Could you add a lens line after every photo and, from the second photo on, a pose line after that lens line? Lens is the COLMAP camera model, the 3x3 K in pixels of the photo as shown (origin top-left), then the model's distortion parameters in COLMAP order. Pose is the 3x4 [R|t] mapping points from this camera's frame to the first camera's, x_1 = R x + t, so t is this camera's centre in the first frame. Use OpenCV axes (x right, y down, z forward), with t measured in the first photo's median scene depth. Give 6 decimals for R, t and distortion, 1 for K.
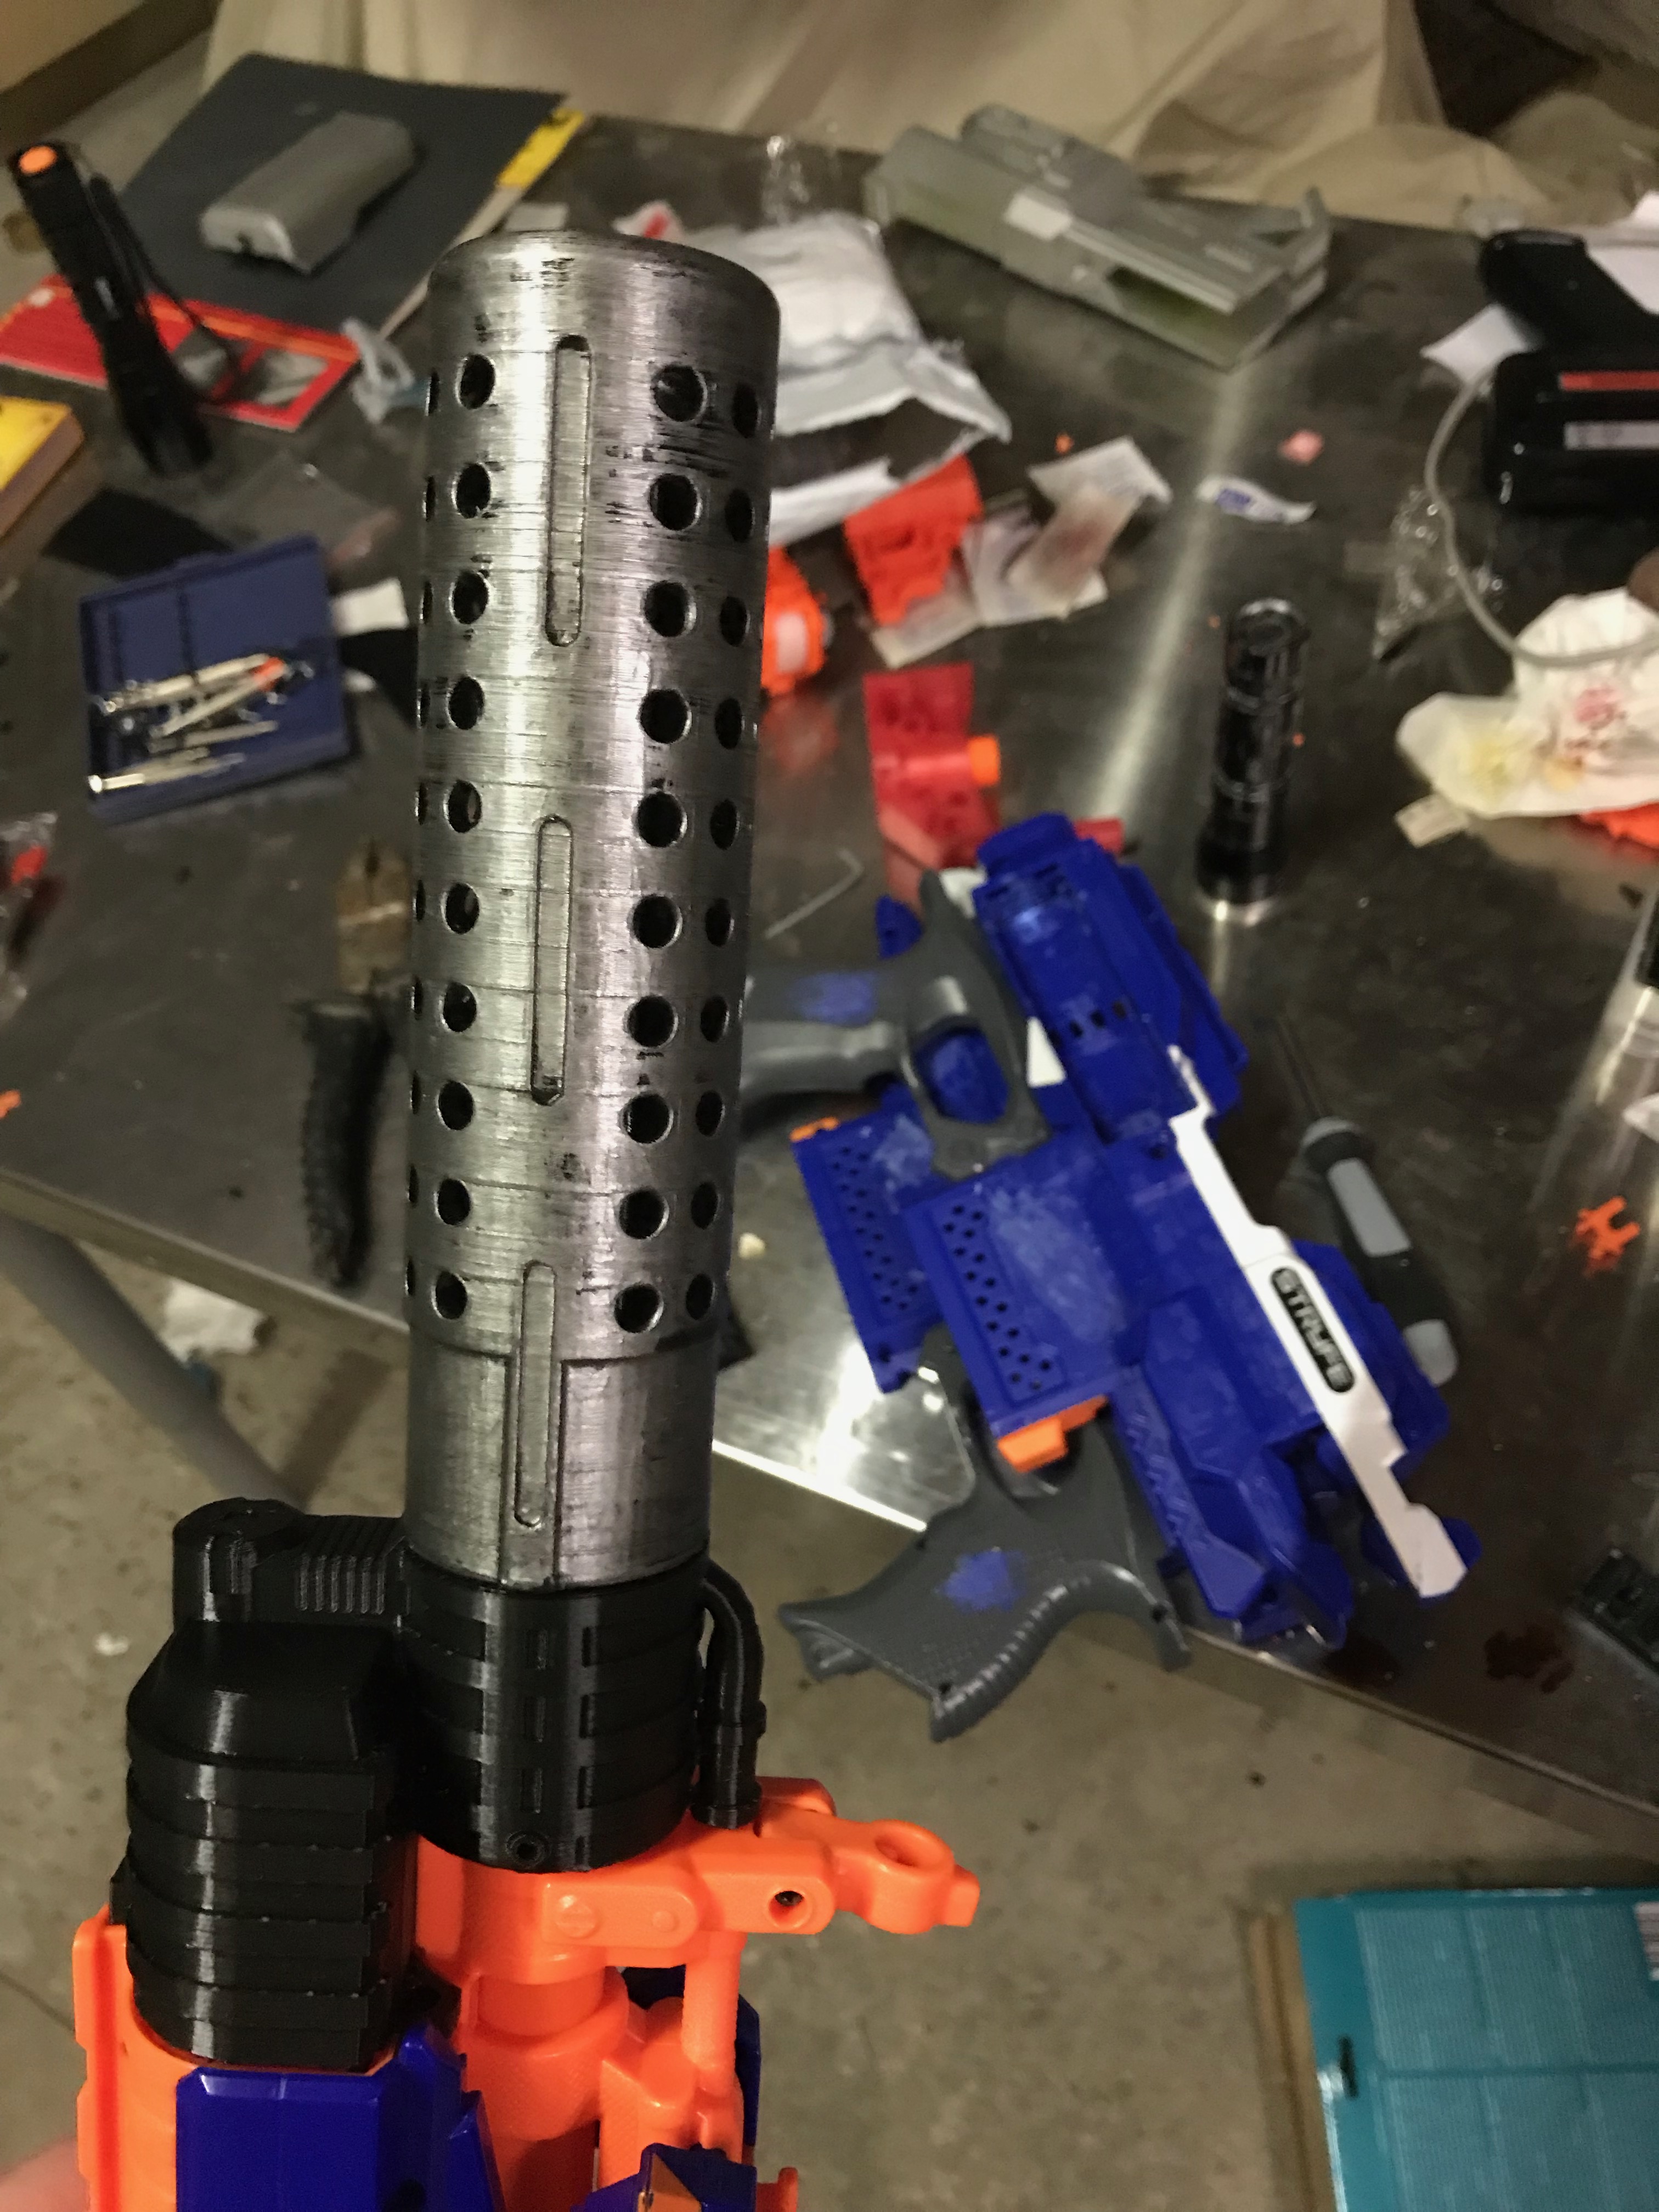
lens RADIAL K [[1916.5, 0, 830.0], [0, 1916.5, 1104.6], [0, 0, 1]] dist [0.001164, -0.004062]
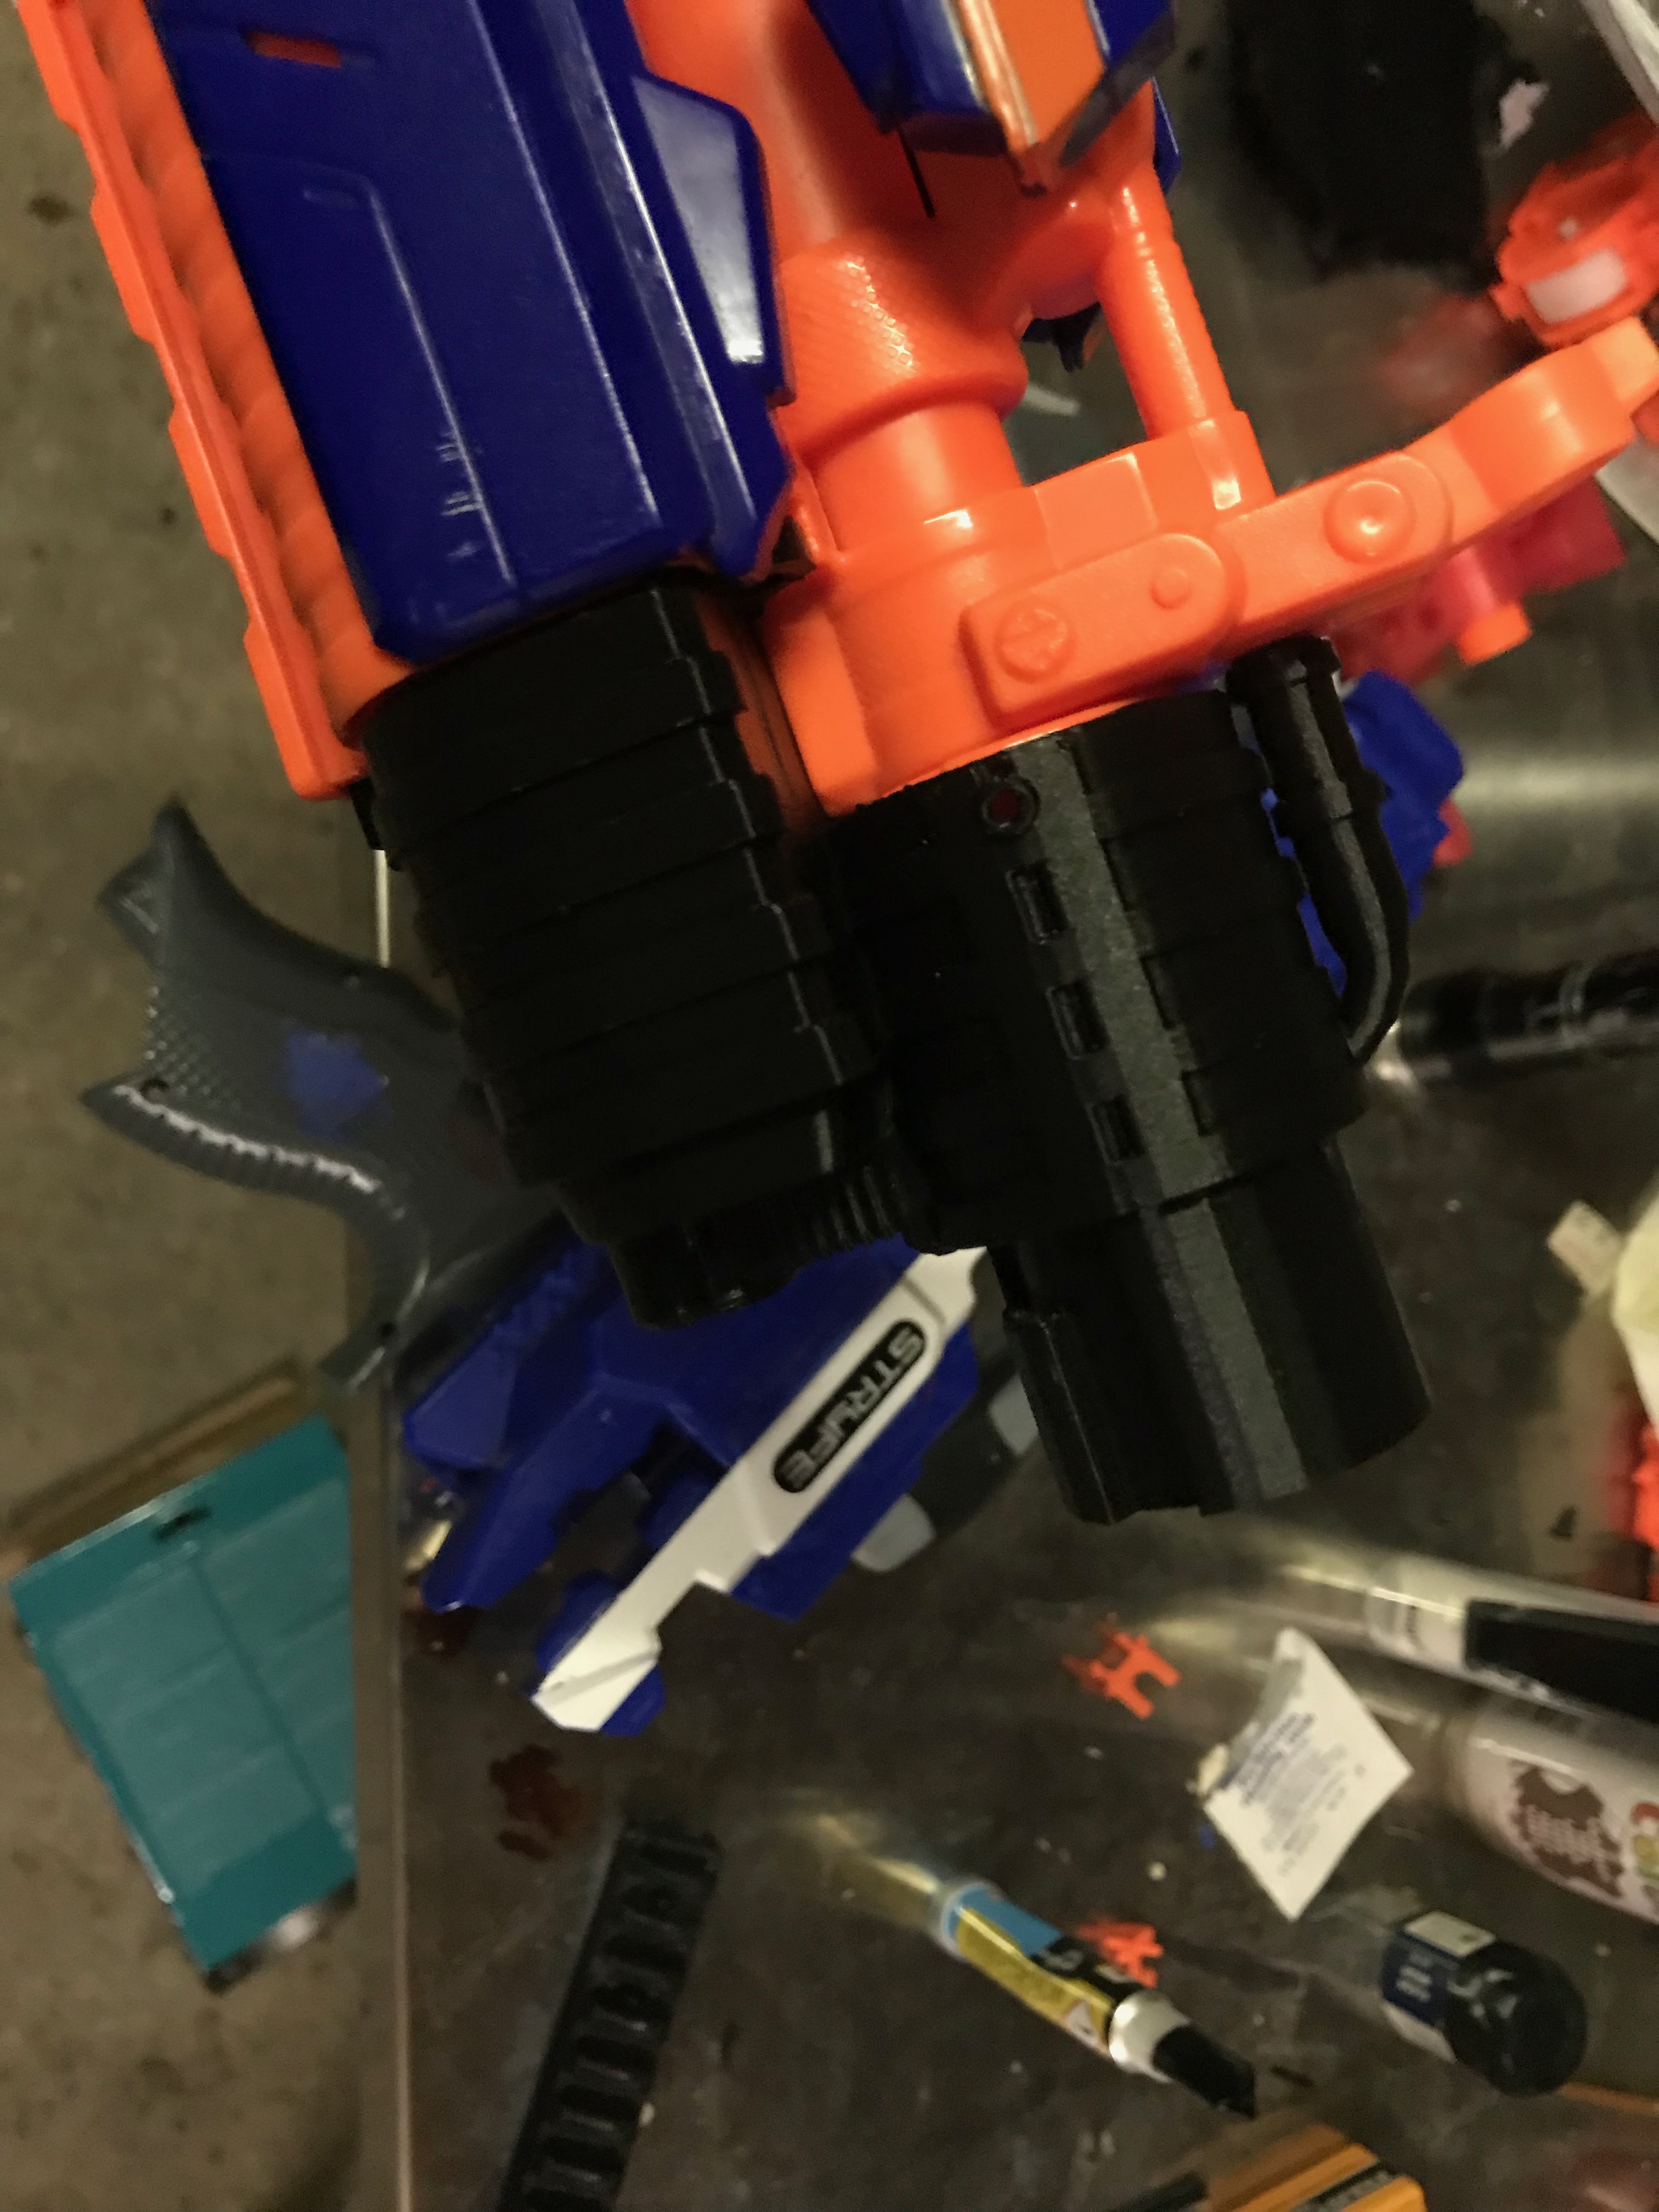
lens RADIAL K [[1916.5, 0, 828.2], [0, 1916.5, 1102.1], [0, 0, 1]] dist [0.001164, -0.004062]
pose [[0.355900, 0.911972, 0.204065, 0.011626], [-0.930551, 0.325721, 0.167275, -0.023385], [0.086081, -0.249426, 0.964560, 0.360759]]
